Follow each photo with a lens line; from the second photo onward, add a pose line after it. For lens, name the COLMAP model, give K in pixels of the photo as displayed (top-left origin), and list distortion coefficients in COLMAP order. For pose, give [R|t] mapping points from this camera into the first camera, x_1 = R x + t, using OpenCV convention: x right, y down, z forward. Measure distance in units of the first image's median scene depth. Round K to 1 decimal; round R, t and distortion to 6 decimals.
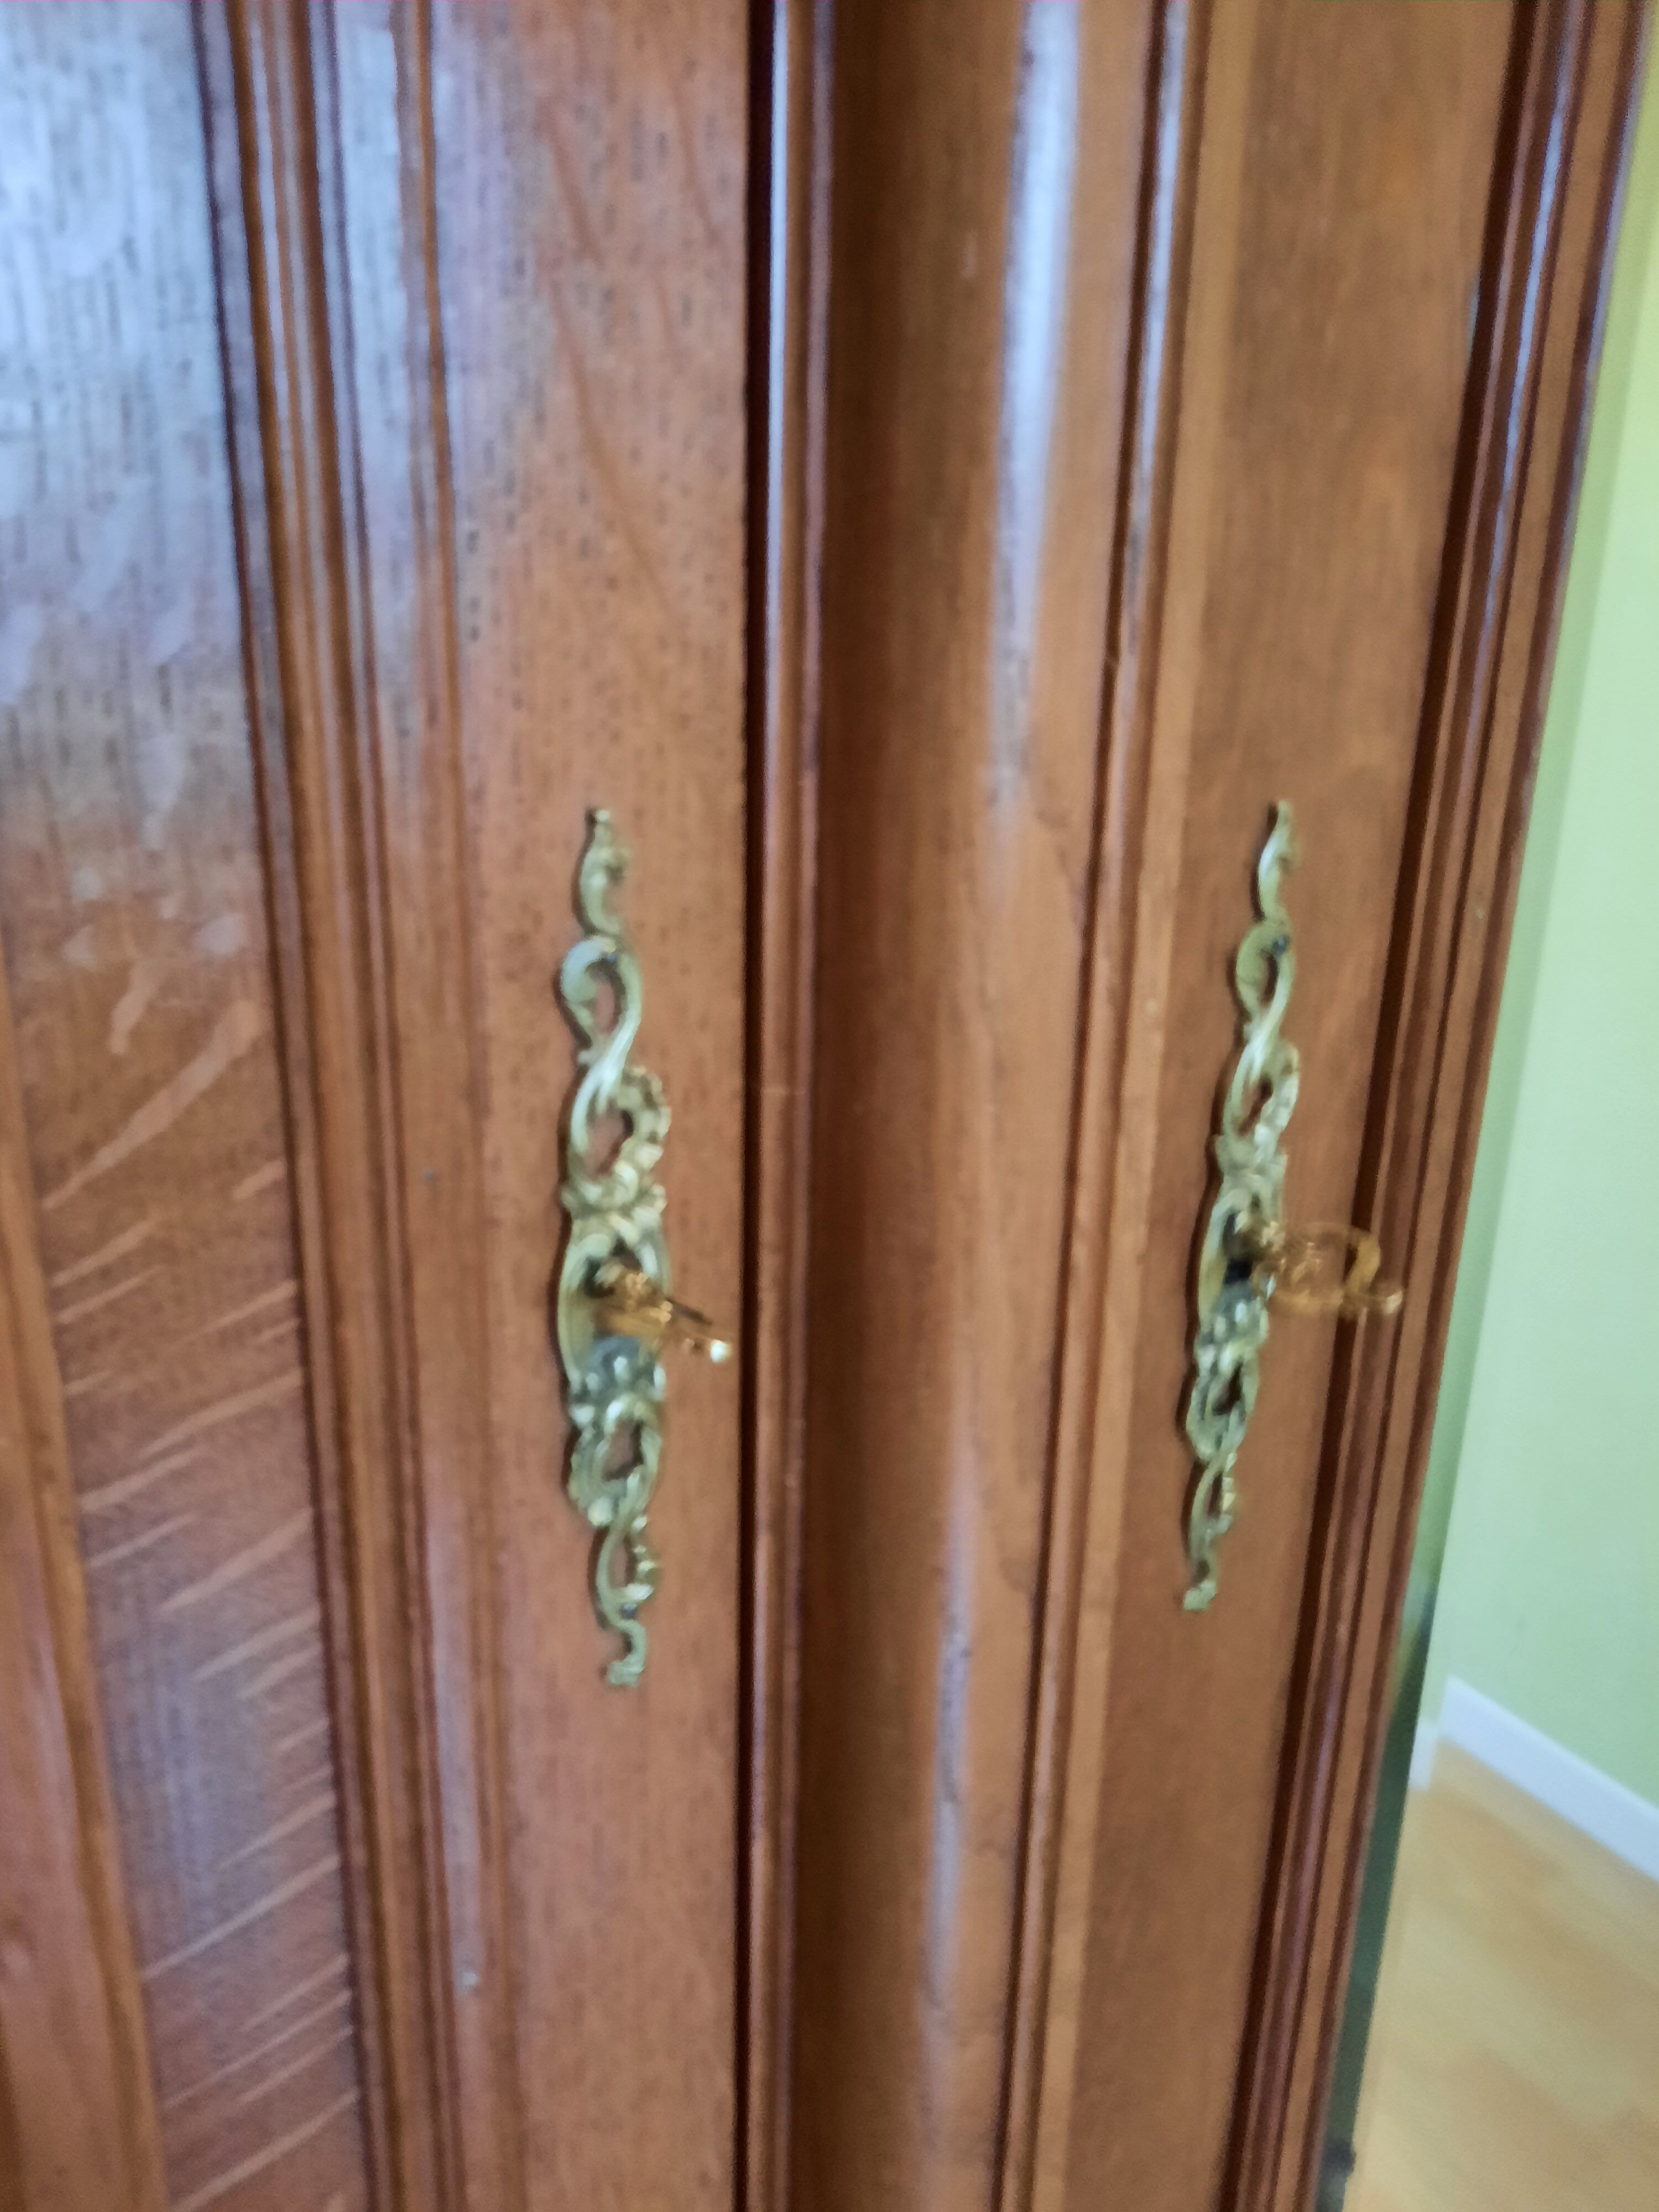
lens RADIAL K [[1588.3, 0, 829.3], [0, 1588.3, 1100.2], [0, 0, 1]] dist [0.028609, 0.000714]
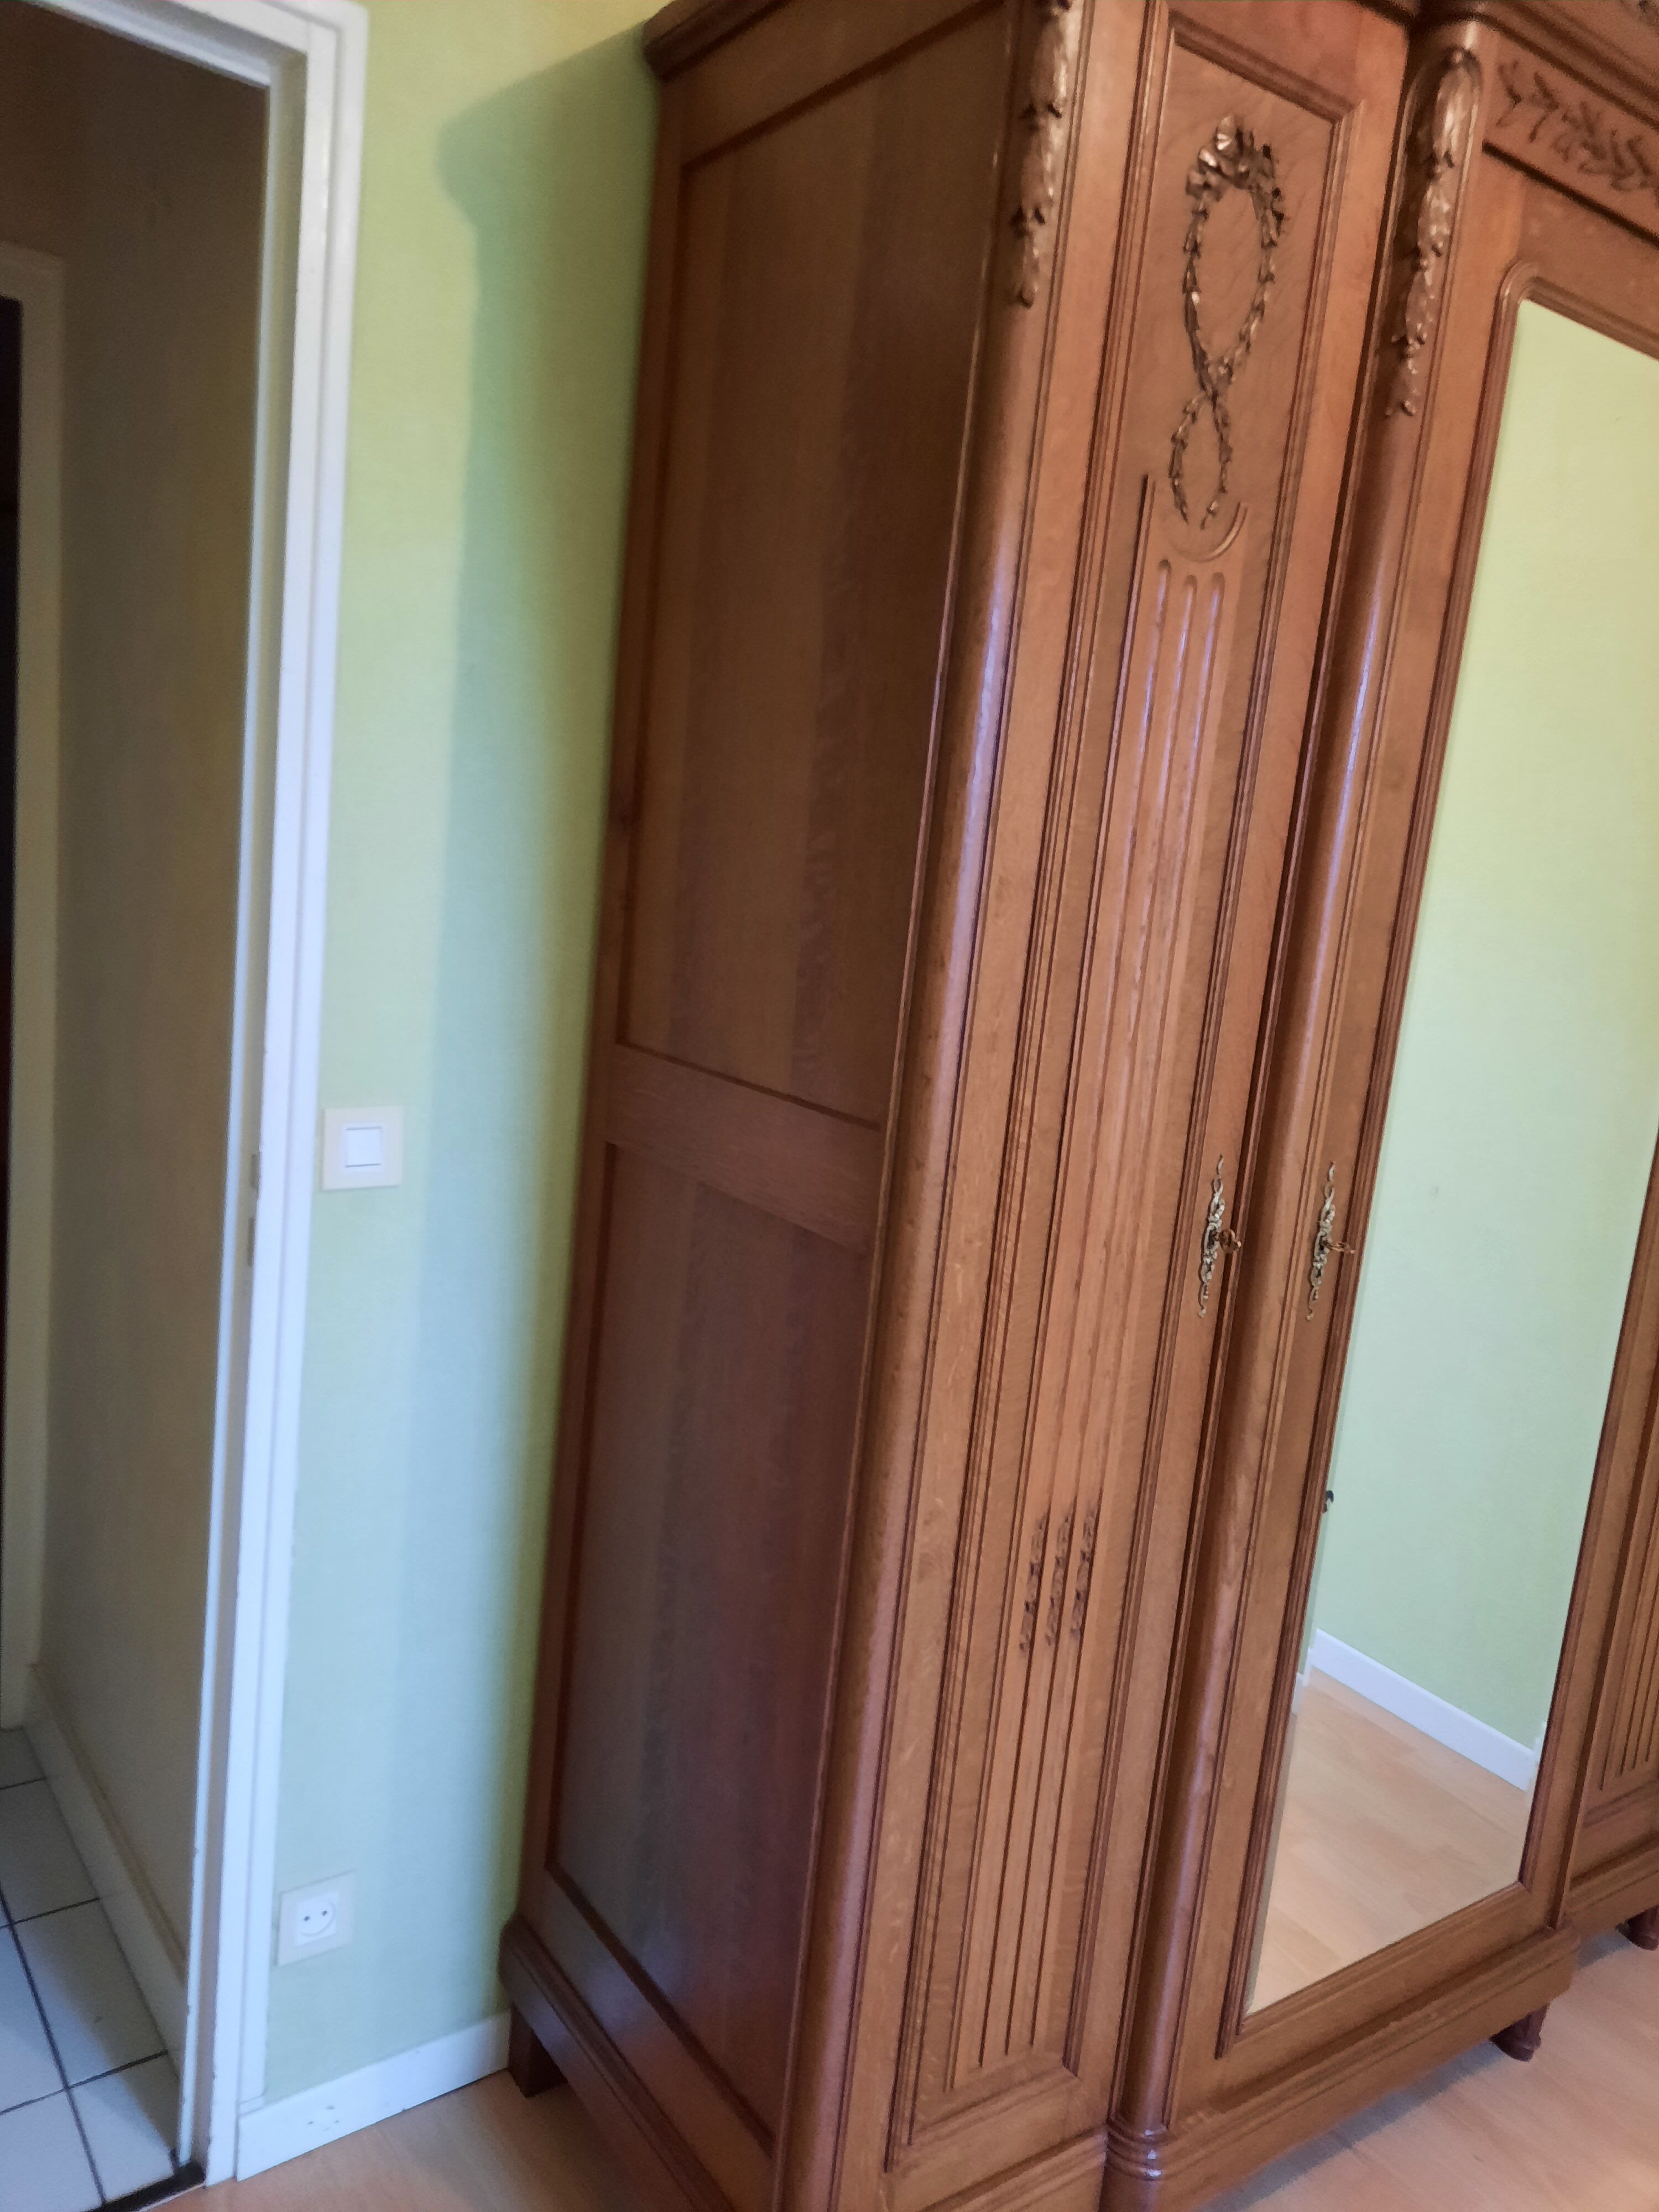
lens RADIAL K [[1588.3, 0, 833.1], [0, 1588.3, 1112.0], [0, 0, 1]] dist [0.028609, 0.000714]
pose [[0.996020, 0.076031, 0.046517, -1.658779], [-0.067803, 0.985063, -0.158282, 0.619126], [-0.057857, 0.154498, 0.986298, -4.237362]]
